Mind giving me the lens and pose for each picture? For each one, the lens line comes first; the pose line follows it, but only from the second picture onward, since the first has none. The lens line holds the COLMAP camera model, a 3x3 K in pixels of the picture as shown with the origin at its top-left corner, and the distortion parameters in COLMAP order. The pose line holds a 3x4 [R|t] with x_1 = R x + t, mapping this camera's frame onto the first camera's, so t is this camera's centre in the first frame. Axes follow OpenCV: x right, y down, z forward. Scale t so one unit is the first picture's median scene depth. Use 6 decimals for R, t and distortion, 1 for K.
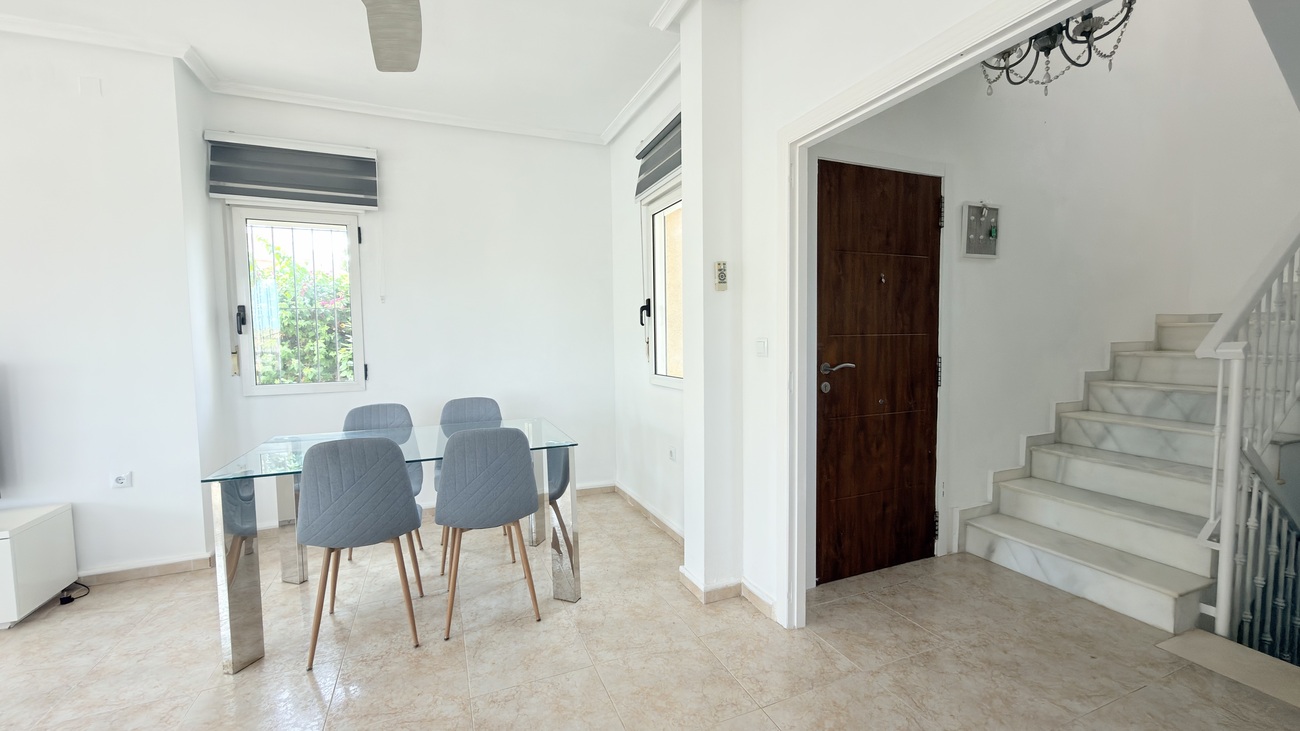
lens RADIAL K [[523.4, 0, 646.8], [0, 523.4, 366.9], [0, 0, 1]] dist [0.001894, 0.000424]
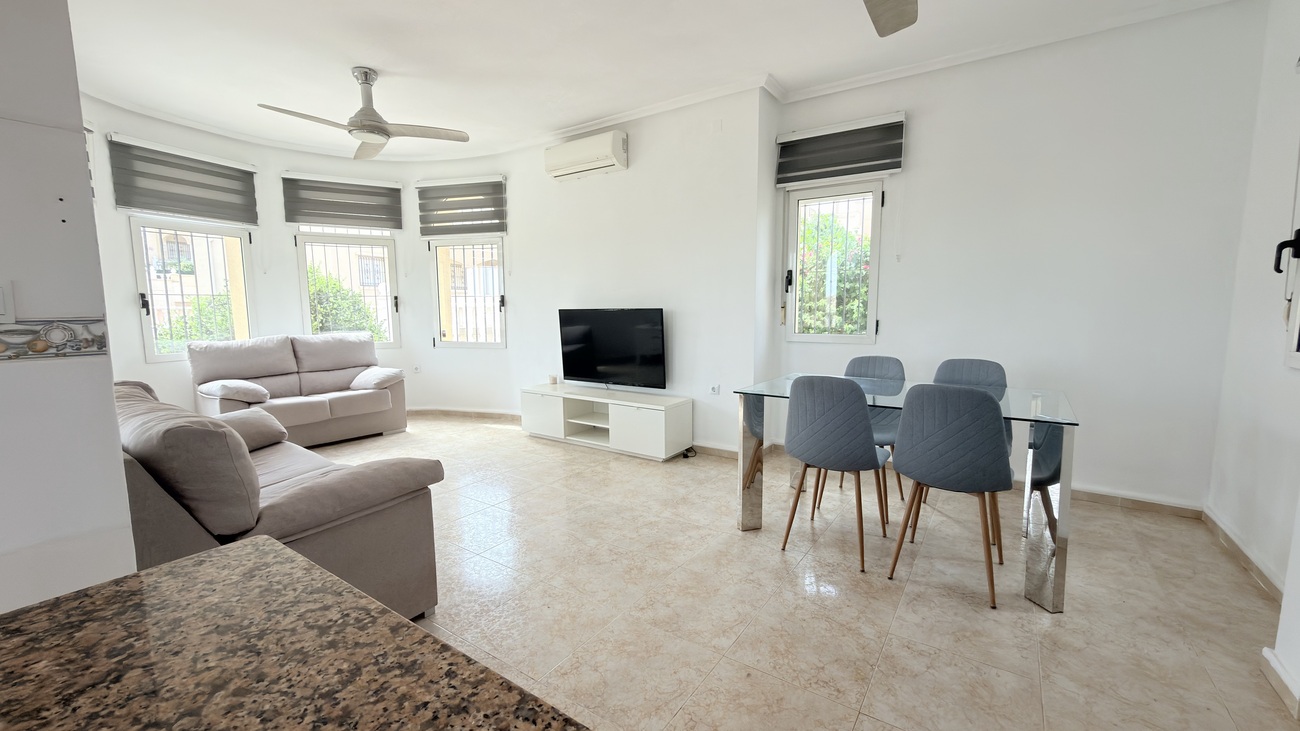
lens RADIAL K [[523.4, 0, 646.8], [0, 523.4, 366.9], [0, 0, 1]] dist [0.001894, 0.000424]
pose [[0.536693, 0.108569, -0.836764, 0.157023], [-0.055048, 0.994080, 0.093673, 0.020493], [0.841980, -0.004211, 0.539492, 0.017508]]
